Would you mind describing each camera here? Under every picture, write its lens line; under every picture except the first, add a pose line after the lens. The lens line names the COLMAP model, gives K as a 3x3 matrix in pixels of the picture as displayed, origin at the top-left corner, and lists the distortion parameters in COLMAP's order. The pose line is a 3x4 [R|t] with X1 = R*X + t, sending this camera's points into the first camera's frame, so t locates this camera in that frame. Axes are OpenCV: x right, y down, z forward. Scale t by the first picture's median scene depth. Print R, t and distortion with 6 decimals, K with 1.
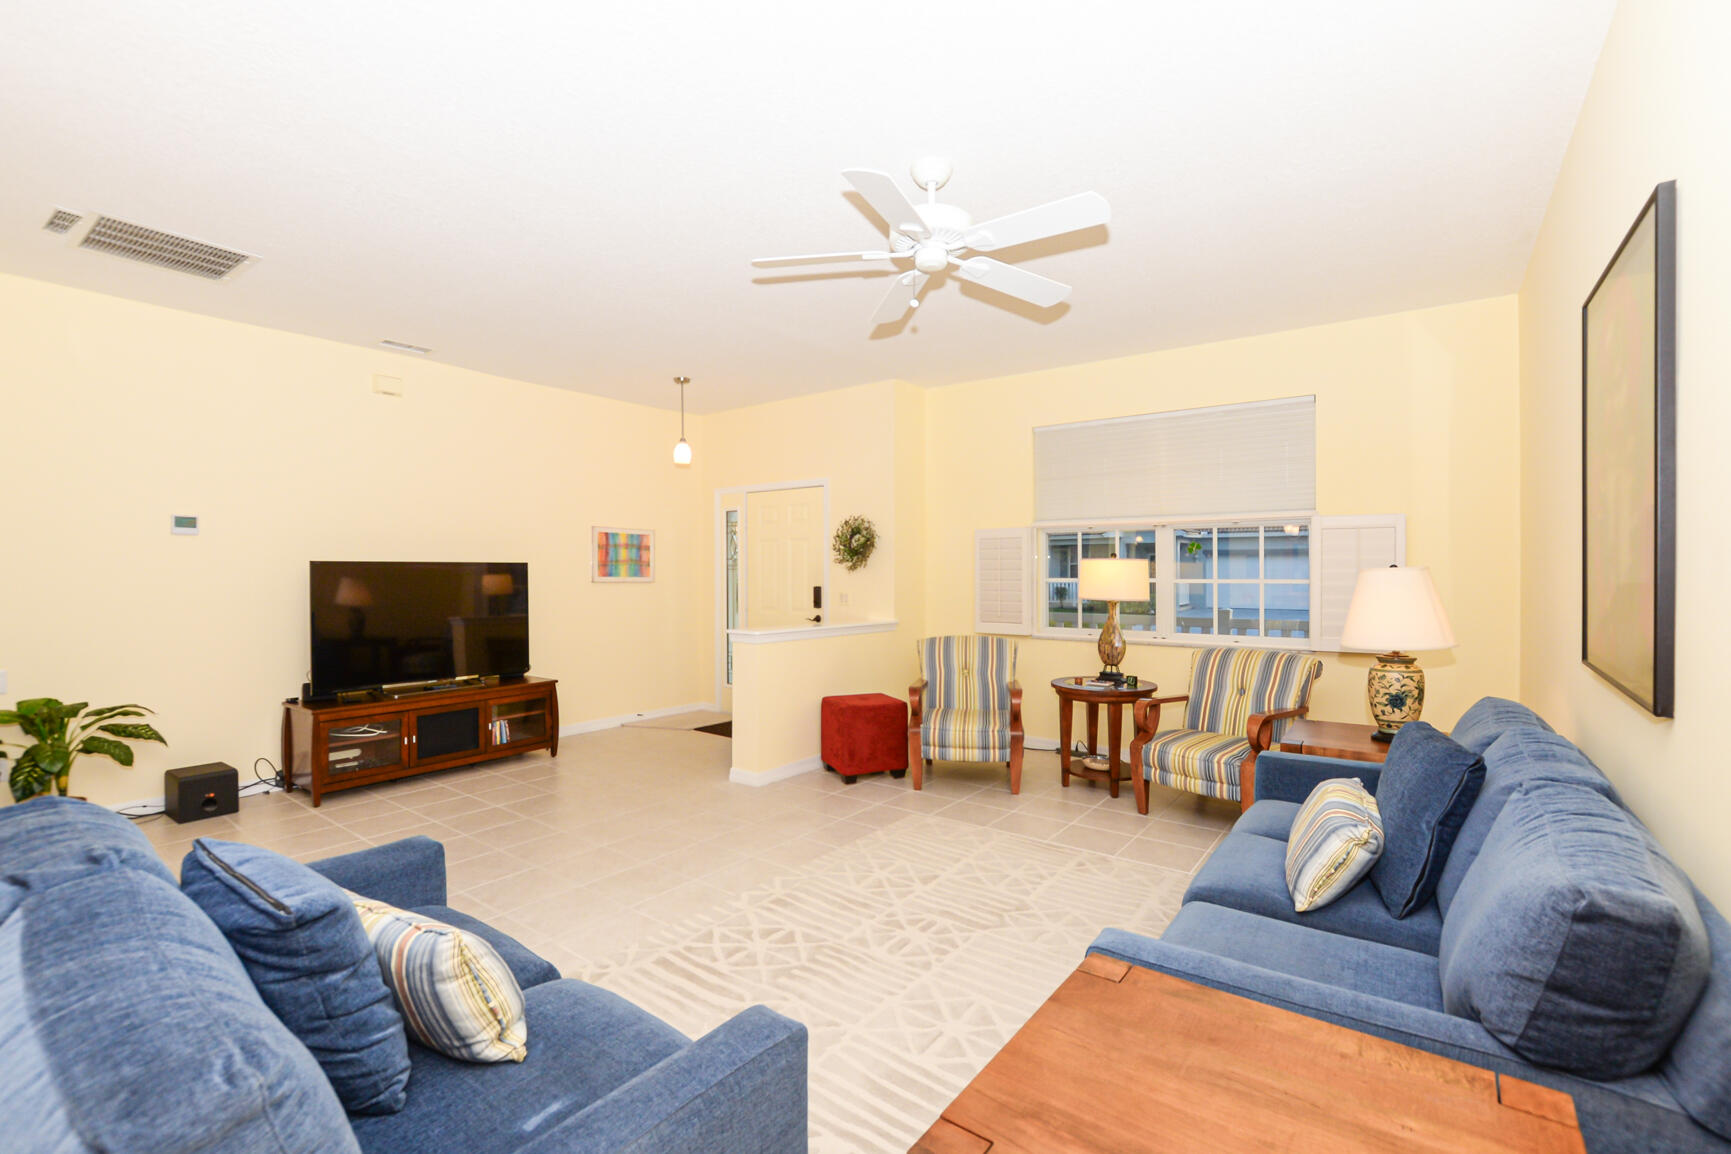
lens RADIAL K [[767.8, 0, 871.8], [0, 767.8, 579.5], [0, 0, 1]] dist [-0.023920, -0.000244]
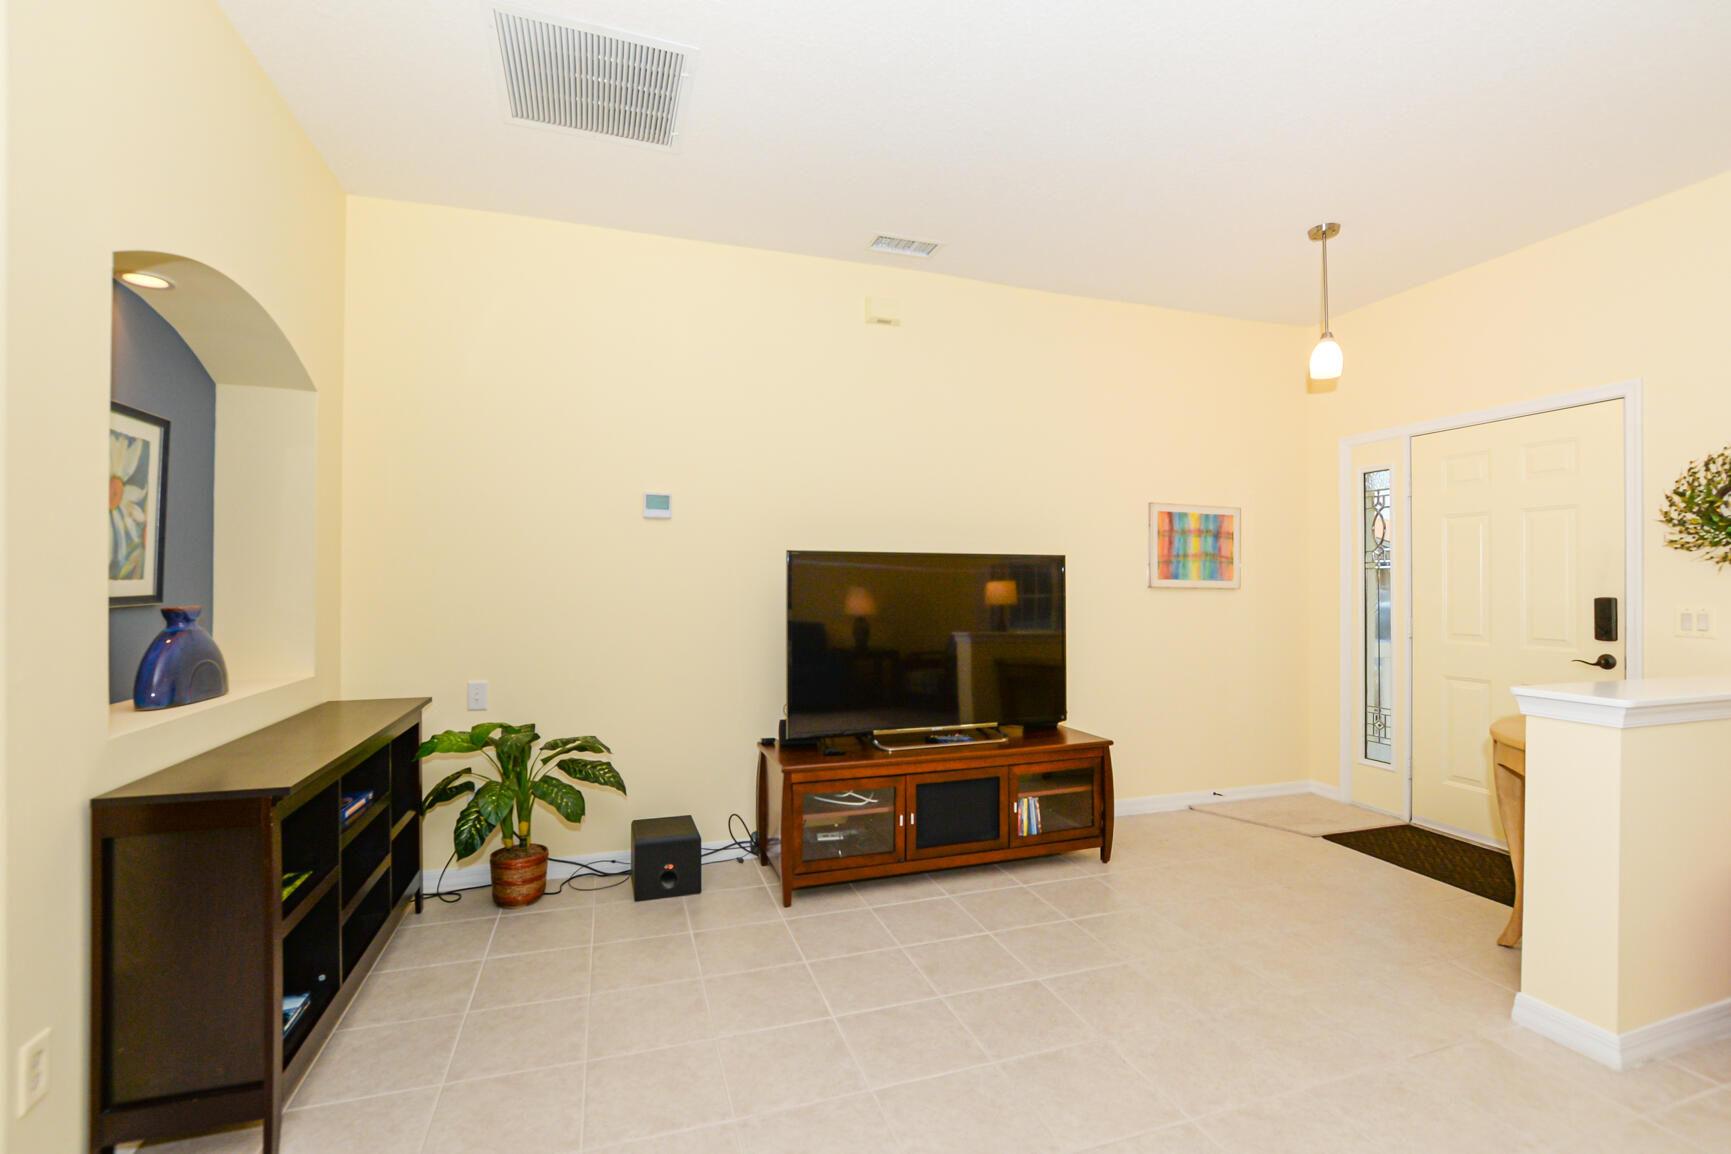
lens RADIAL K [[767.8, 0, 871.8], [0, 767.8, 579.5], [0, 0, 1]] dist [-0.023920, -0.000244]
pose [[0.826125, -0.001104, -0.563486, -0.227143], [-0.009782, 0.999819, -0.016300, 0.011731], [0.563402, 0.018978, 0.825965, 0.379004]]
